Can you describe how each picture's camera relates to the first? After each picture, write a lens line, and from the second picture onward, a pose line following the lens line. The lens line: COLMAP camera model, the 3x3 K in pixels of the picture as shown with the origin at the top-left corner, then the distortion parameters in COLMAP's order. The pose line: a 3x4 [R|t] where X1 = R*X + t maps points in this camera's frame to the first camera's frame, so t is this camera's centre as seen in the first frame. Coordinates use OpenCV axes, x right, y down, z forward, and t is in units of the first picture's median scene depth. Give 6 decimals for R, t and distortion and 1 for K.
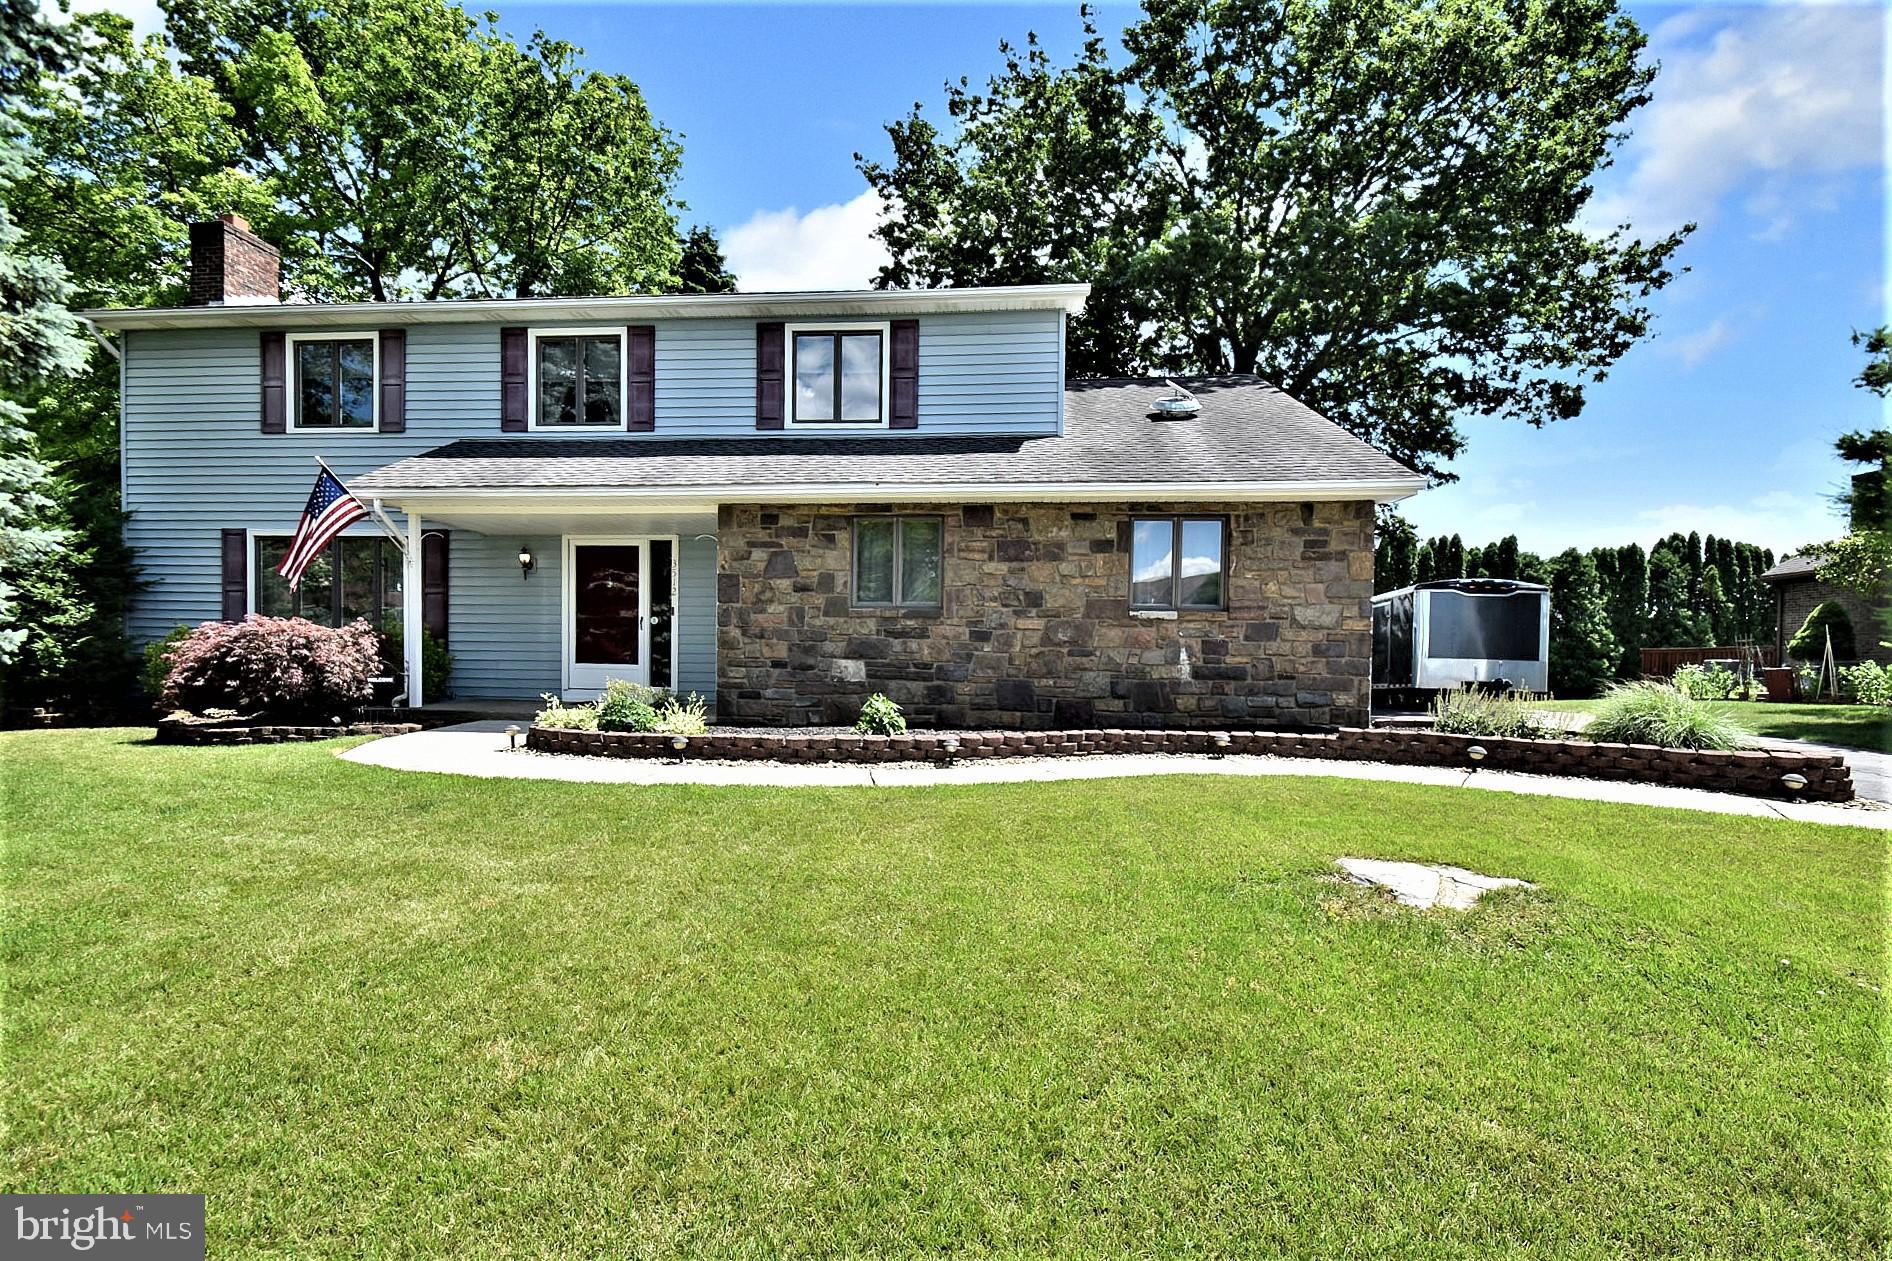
lens RADIAL K [[890.1, 0, 931.2], [0, 890.1, 682.4], [0, 0, 1]] dist [0.025492, -0.014973]
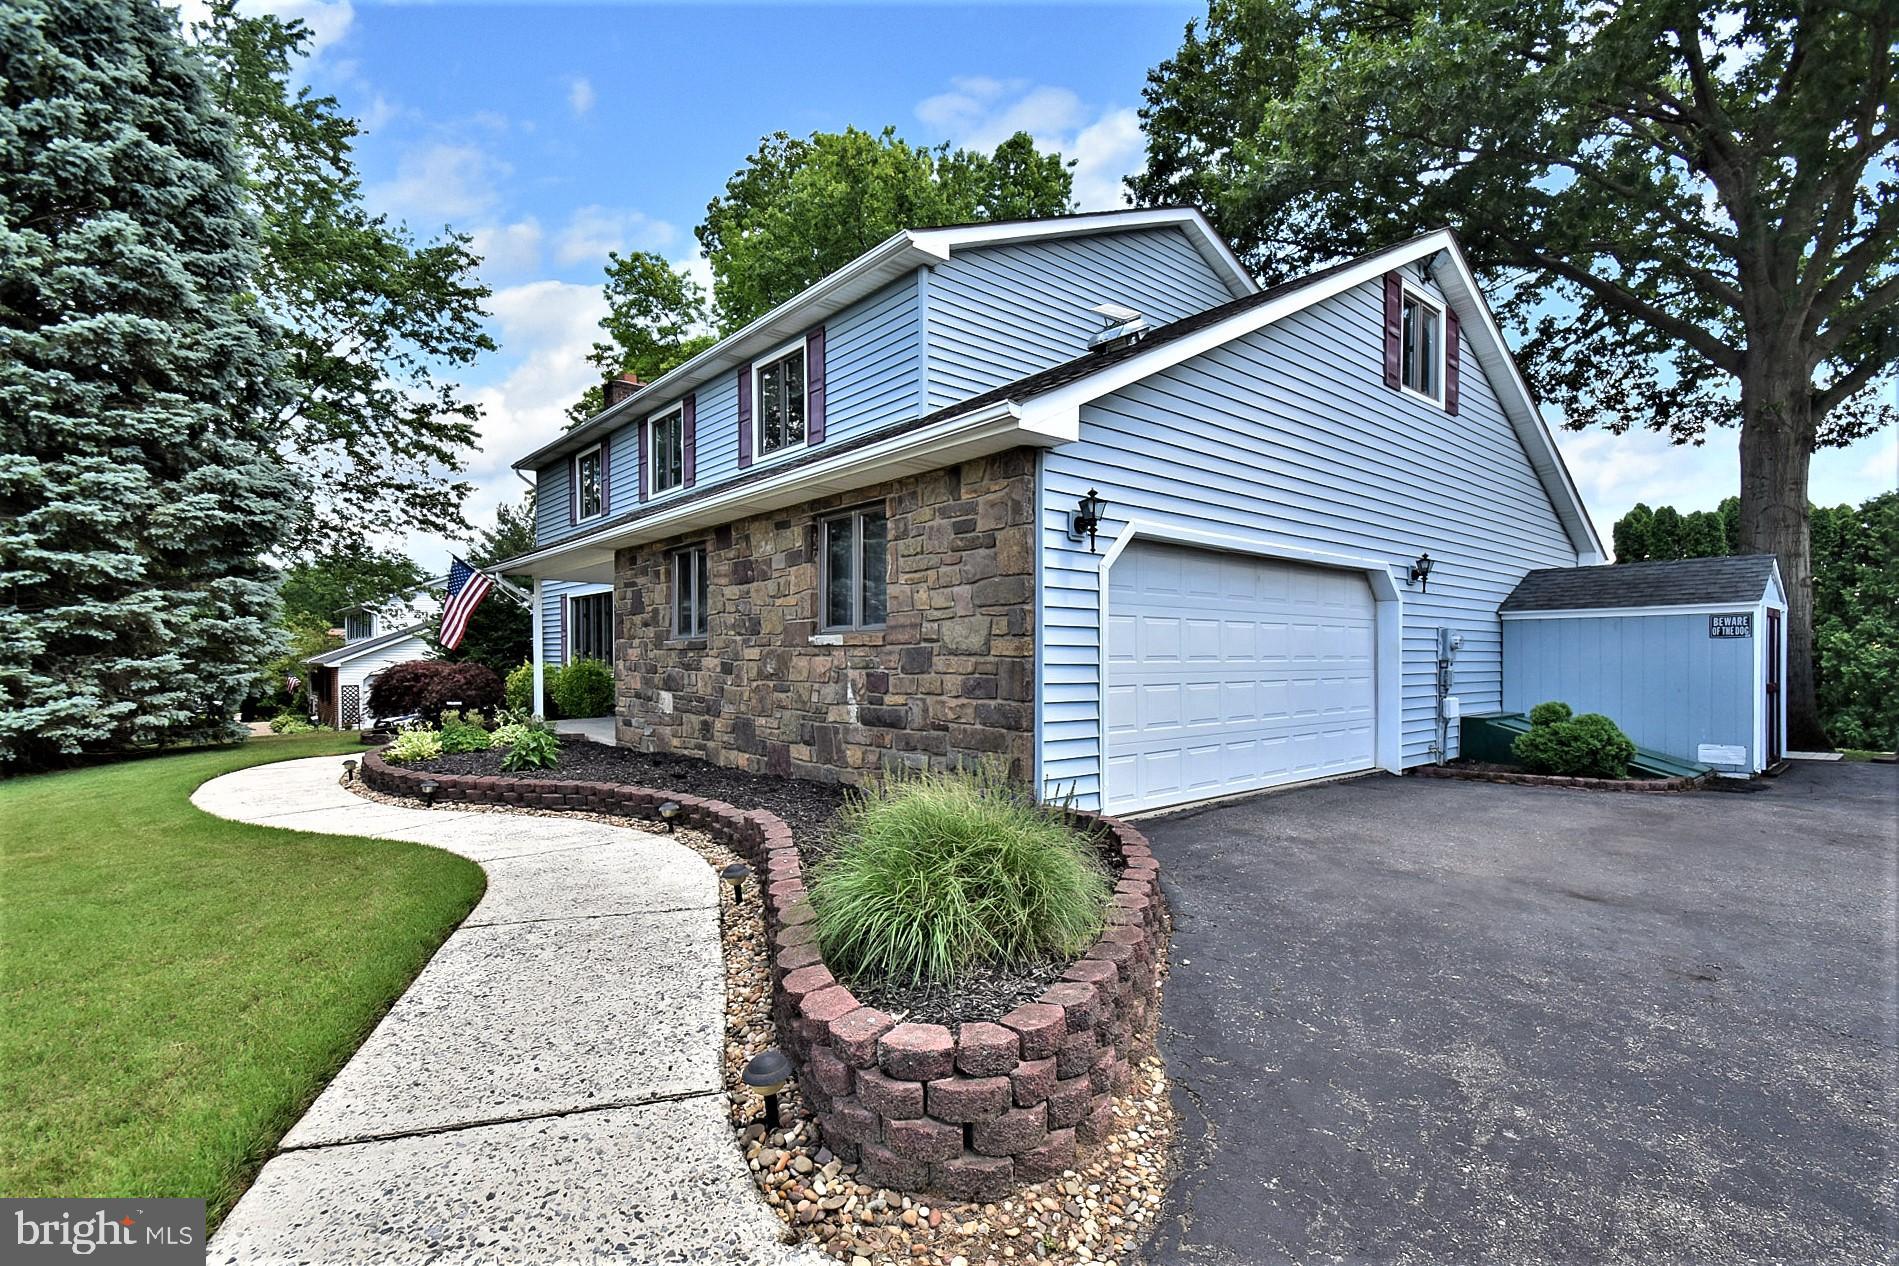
lens RADIAL K [[876.8, 0, 944.9], [0, 876.8, 667.3], [0, 0, 1]] dist [0.026143, -0.018460]
pose [[0.717312, -0.007710, -0.696709, 0.830288], [-0.007639, 0.999792, -0.018928, -0.036967], [0.696710, 0.018900, 0.717104, 0.504881]]
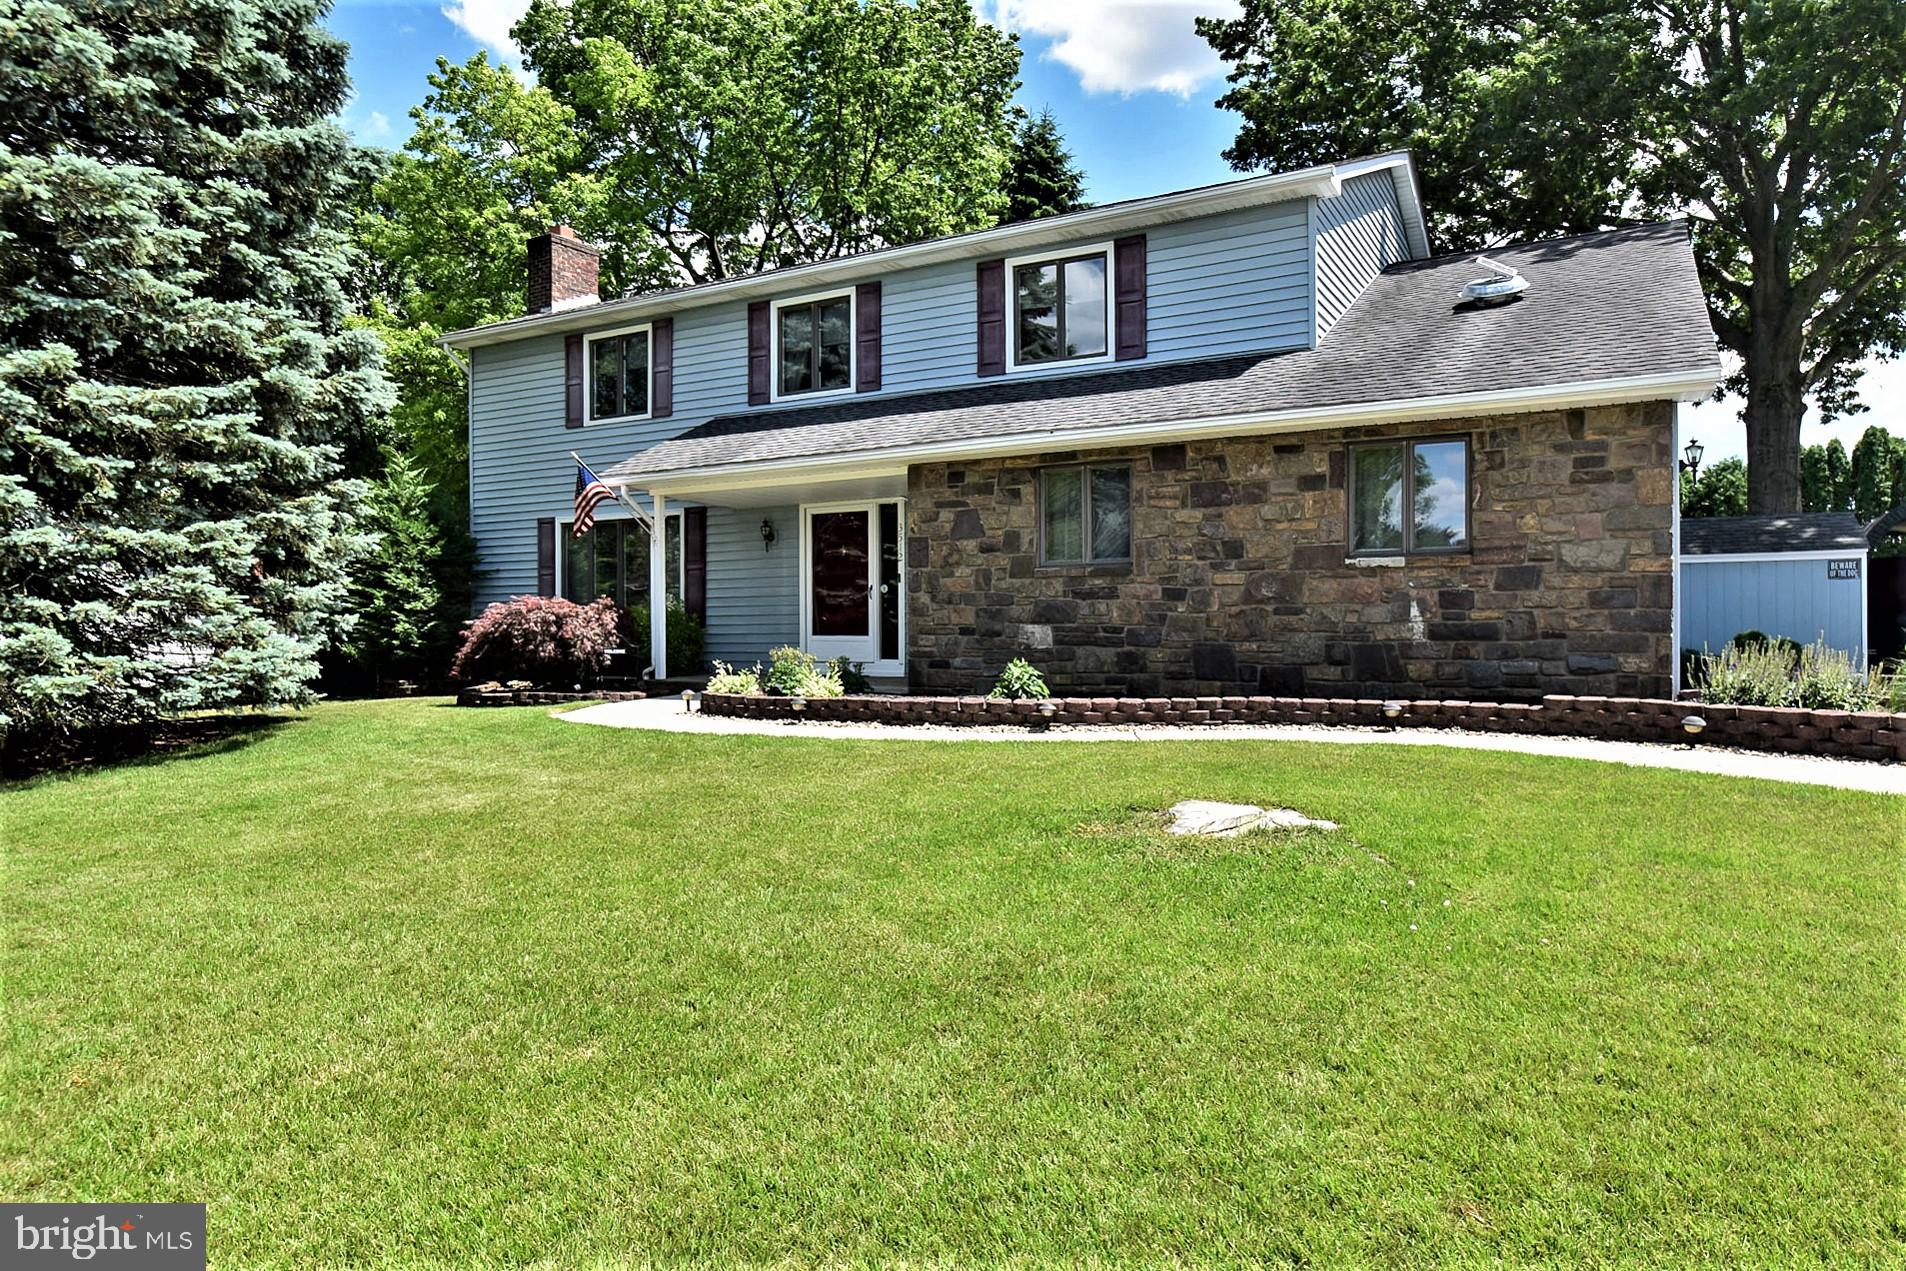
lens RADIAL K [[1210.7, 0, 953.0], [0, 1210.7, 635.5], [0, 0, 1]] dist [-0.009252, 0.003048]
pose [[0.912775, -0.017069, -0.408106, 0.335905], [0.006156, 0.999588, -0.028038, 0.019791], [0.408416, 0.023080, 0.912504, -0.165092]]
